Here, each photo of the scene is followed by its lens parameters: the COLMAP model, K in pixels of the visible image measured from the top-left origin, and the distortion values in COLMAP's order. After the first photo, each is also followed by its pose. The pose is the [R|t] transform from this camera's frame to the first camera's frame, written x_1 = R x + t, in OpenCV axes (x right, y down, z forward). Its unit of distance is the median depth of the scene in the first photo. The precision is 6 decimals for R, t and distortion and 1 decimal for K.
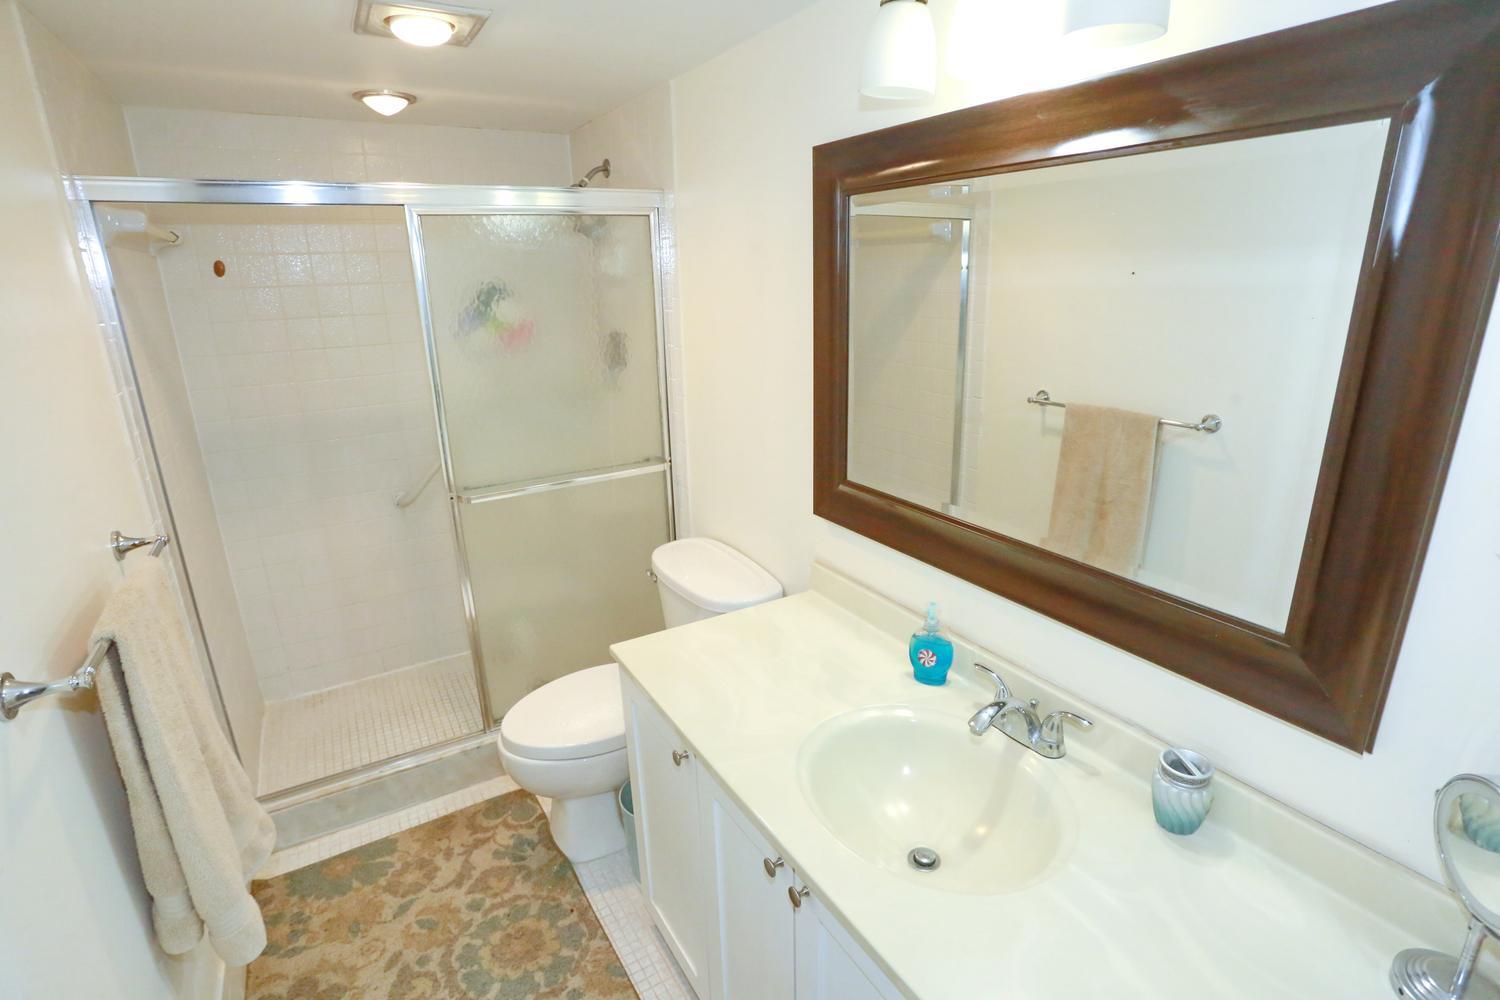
lens RADIAL K [[732.6, 0, 757.1], [0, 732.6, 516.2], [0, 0, 1]] dist [-0.049967, 0.006608]
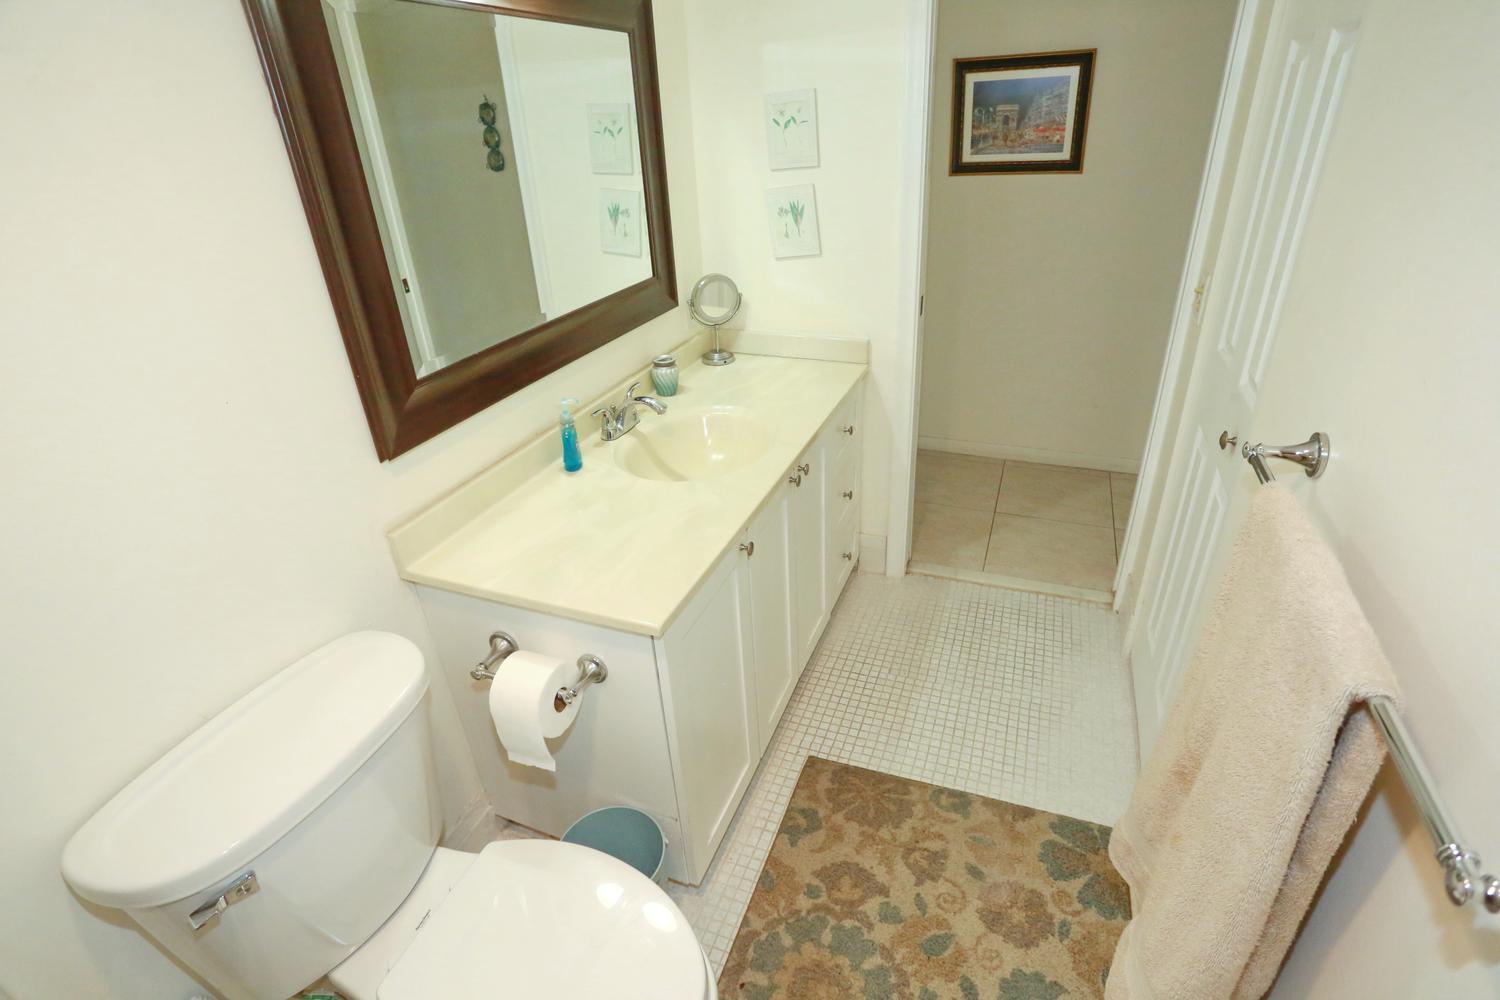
lens RADIAL K [[732.6, 0, 762.3], [0, 732.6, 487.5], [0, 0, 1]] dist [-0.049967, 0.006608]
pose [[-0.612460, -0.325540, 0.720359, -0.710459], [0.294784, 0.751482, 0.590235, -0.314274], [-0.733481, 0.573846, -0.364288, 1.059920]]
